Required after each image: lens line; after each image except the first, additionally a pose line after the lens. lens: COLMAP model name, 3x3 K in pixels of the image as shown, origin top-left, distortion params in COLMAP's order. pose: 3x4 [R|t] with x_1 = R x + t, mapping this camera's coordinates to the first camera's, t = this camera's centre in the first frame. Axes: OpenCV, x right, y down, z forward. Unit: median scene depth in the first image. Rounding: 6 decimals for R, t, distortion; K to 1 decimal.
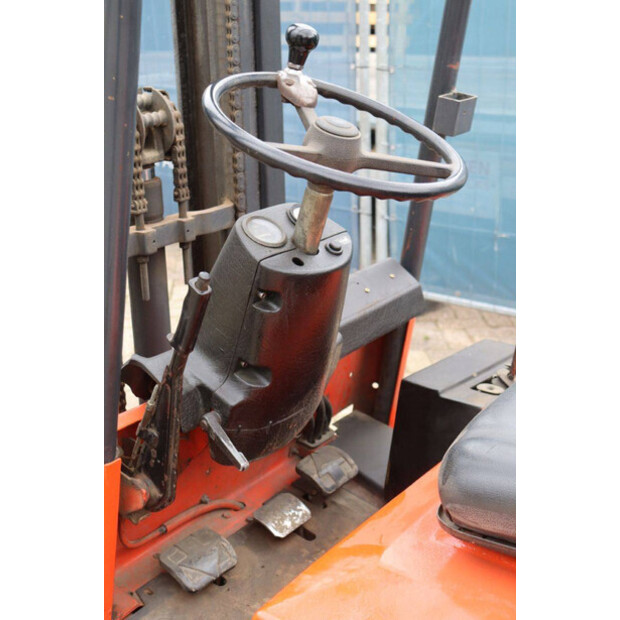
lens RADIAL K [[893.8, 0, 306.5], [0, 893.8, 304.4], [0, 0, 1]] dist [0.119264, 0.000000]
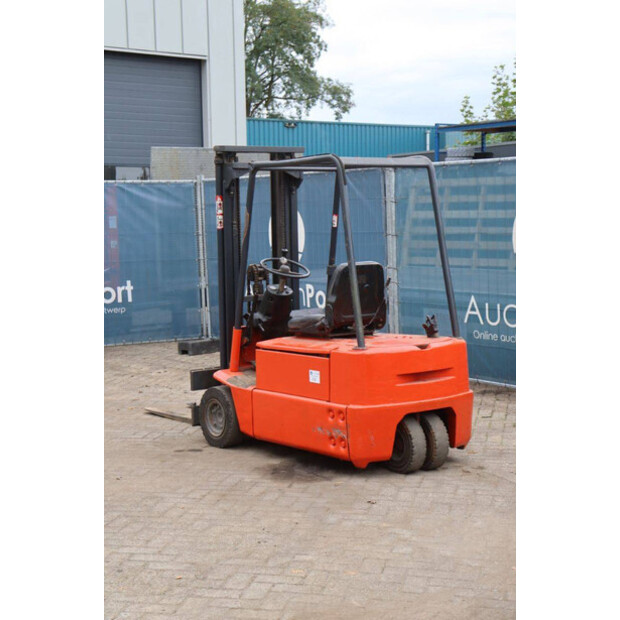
lens RADIAL K [[1113.2, 0, 312.9], [0, 1113.2, 311.9], [0, 0, 1]] dist [0.254869, 0.000000]
pose [[0.961140, 0.021456, -0.275226, 1.680604], [-0.087372, 0.969368, -0.229549, 1.301085], [0.261870, 0.244676, 0.933573, -4.216393]]
